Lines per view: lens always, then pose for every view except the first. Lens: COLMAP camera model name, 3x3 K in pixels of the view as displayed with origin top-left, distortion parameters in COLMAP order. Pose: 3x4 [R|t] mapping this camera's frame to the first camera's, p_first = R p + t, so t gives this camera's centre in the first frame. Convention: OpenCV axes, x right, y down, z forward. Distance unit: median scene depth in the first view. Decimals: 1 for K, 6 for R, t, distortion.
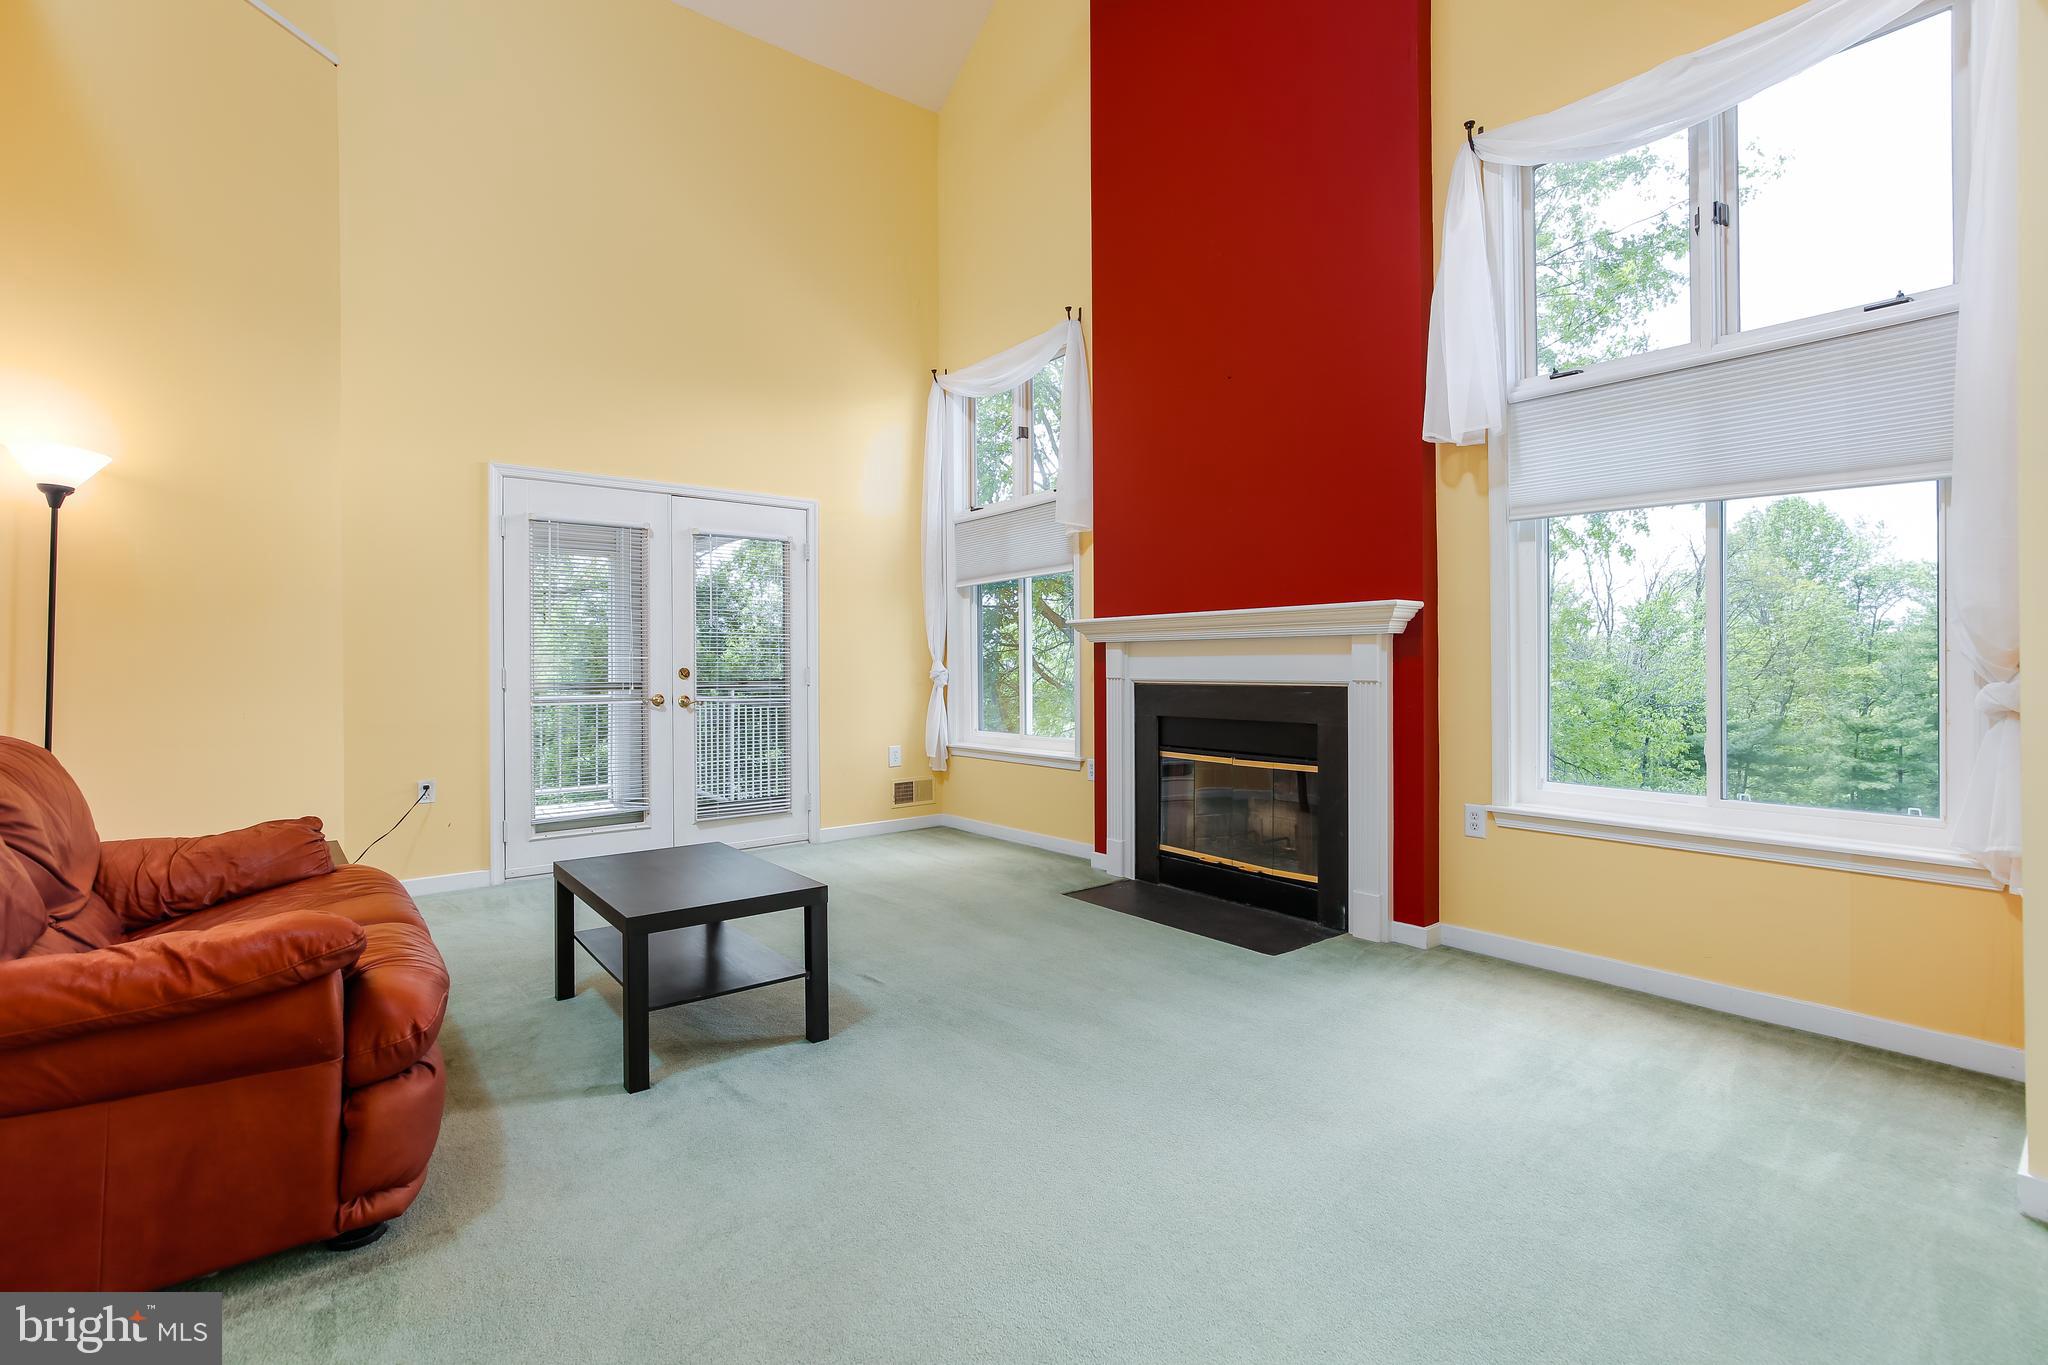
lens RADIAL K [[927.6, 0, 1030.7], [0, 927.6, 662.4], [0, 0, 1]] dist [-0.015438, 0.007204]
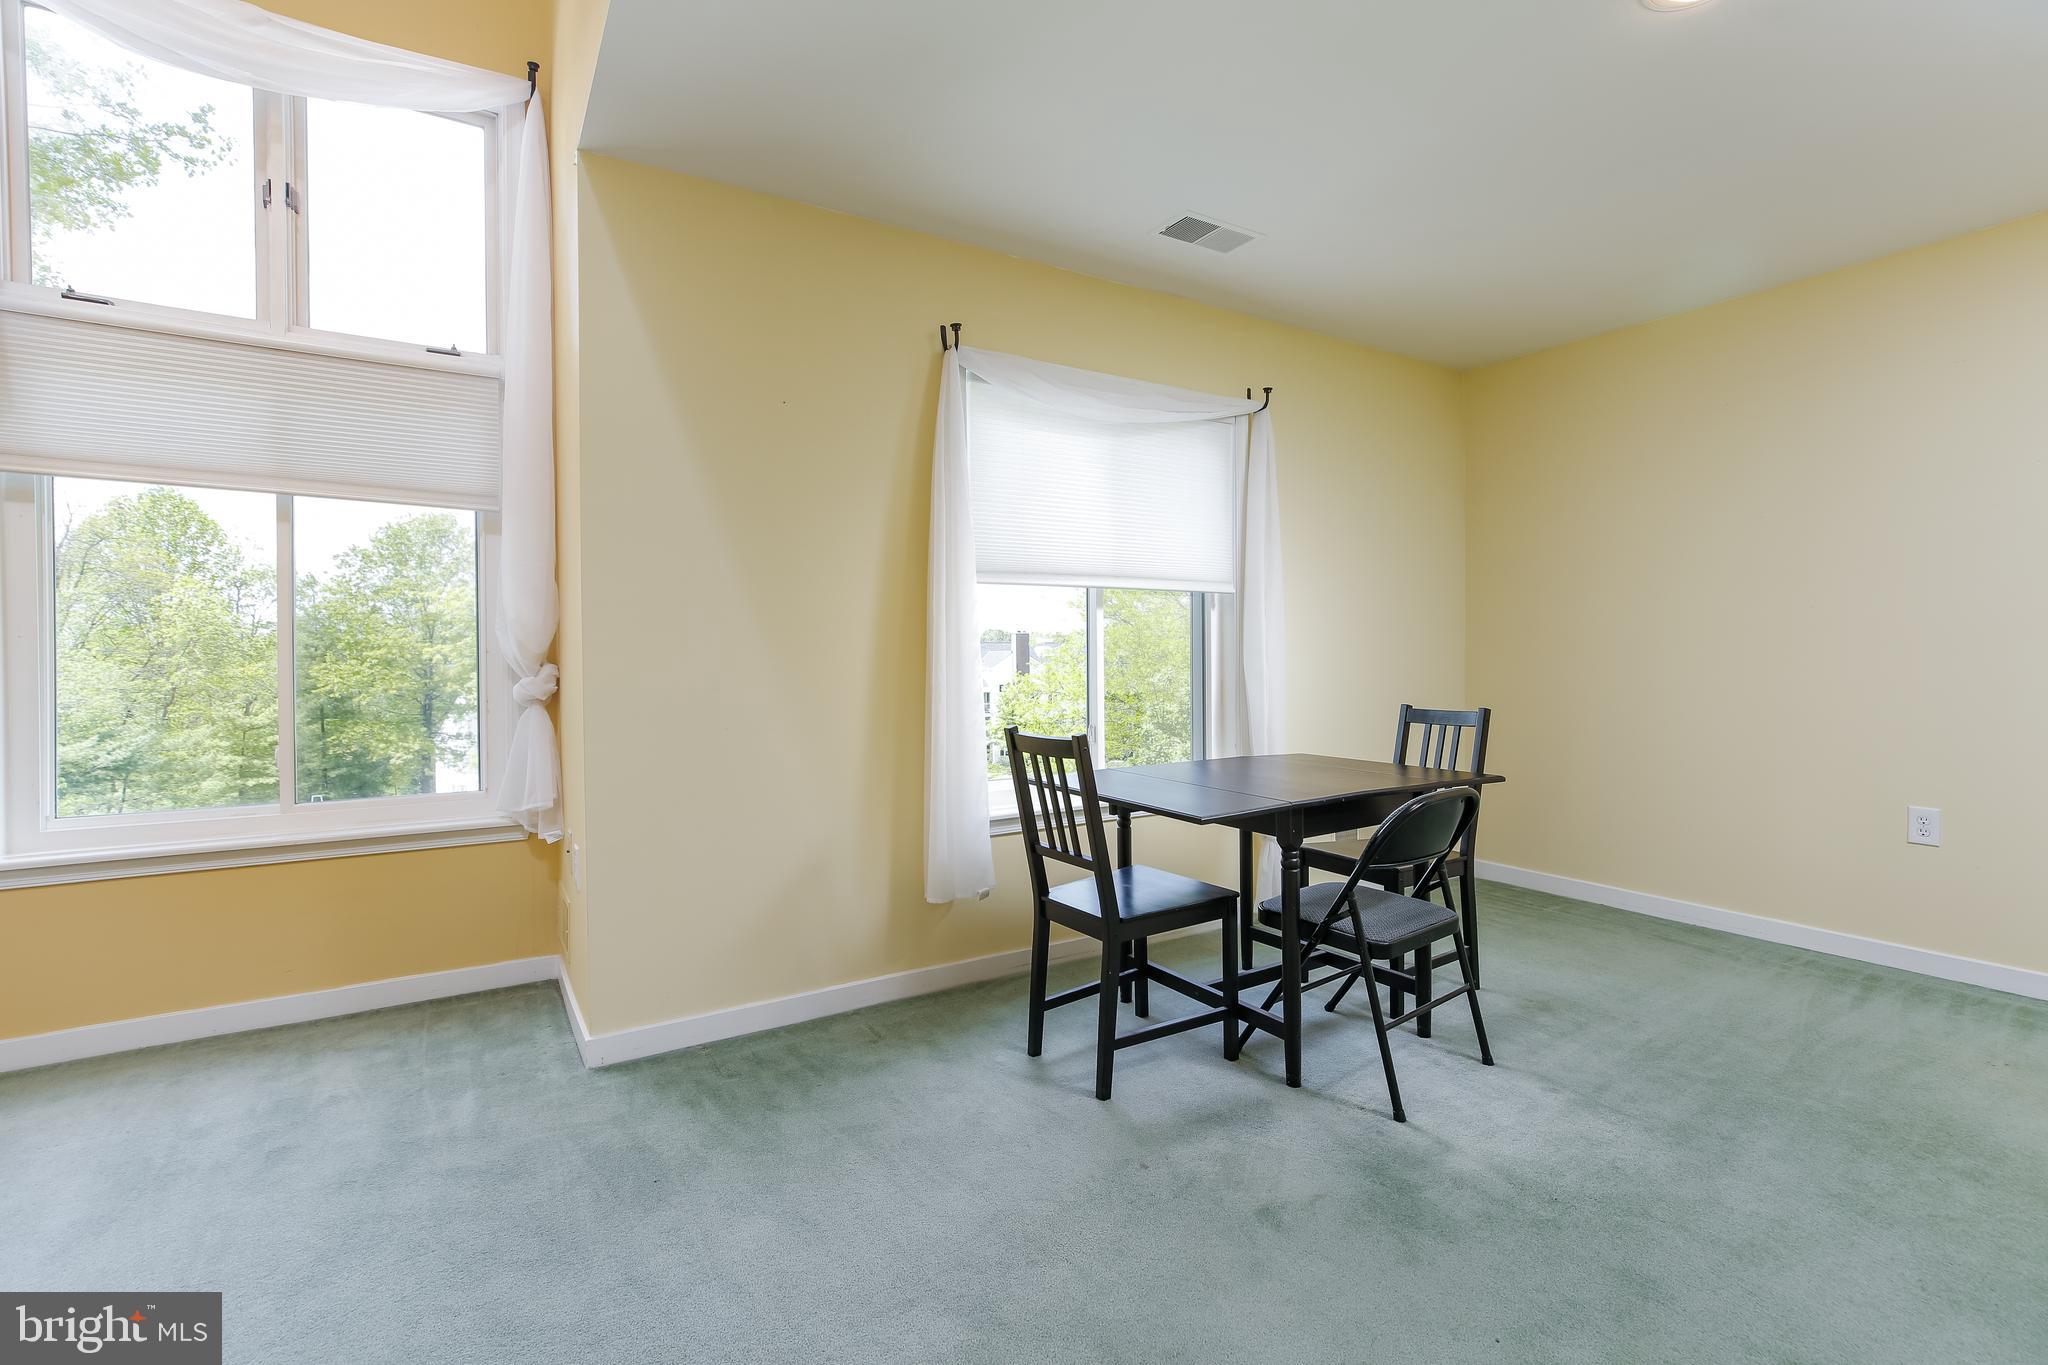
lens RADIAL K [[927.6, 0, 1030.7], [0, 927.6, 662.4], [0, 0, 1]] dist [-0.015438, 0.007204]
pose [[0.118902, -0.002135, 0.992904, -0.095669], [0.002624, 0.999995, 0.001836, -0.000040], [-0.992903, 0.002387, 0.118907, 0.094956]]
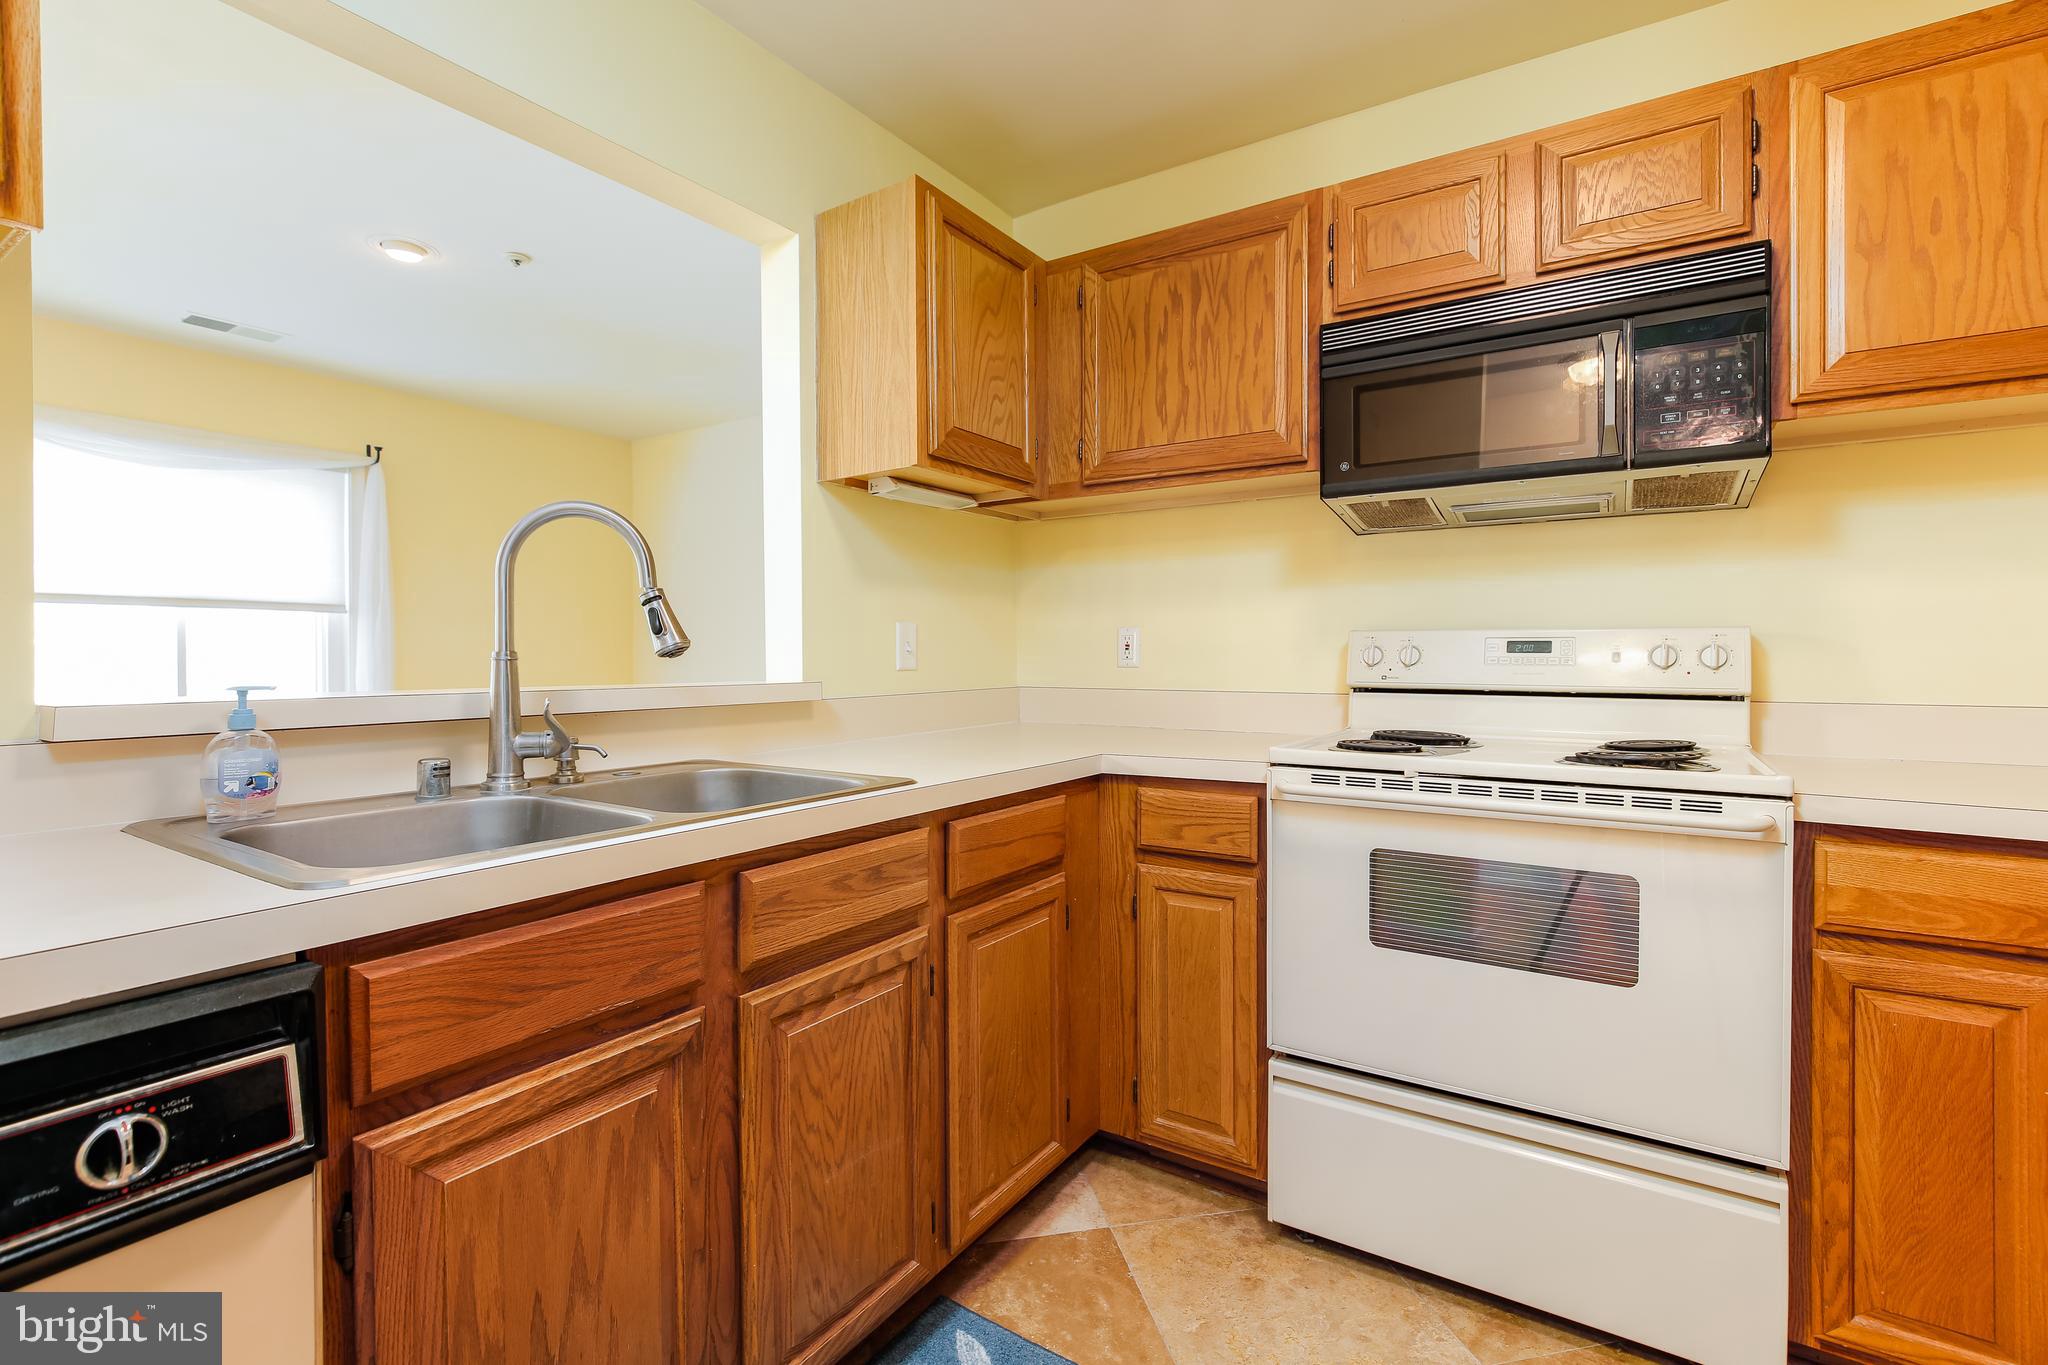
lens RADIAL K [[927.6, 0, 1030.7], [0, 927.6, 662.4], [0, 0, 1]] dist [-0.015438, 0.007204]
pose [[-0.309987, 0.003983, 0.950732, -0.519867], [0.001759, 0.999992, -0.003616, -0.001140], [-0.950739, 0.000551, -0.309991, -0.513374]]
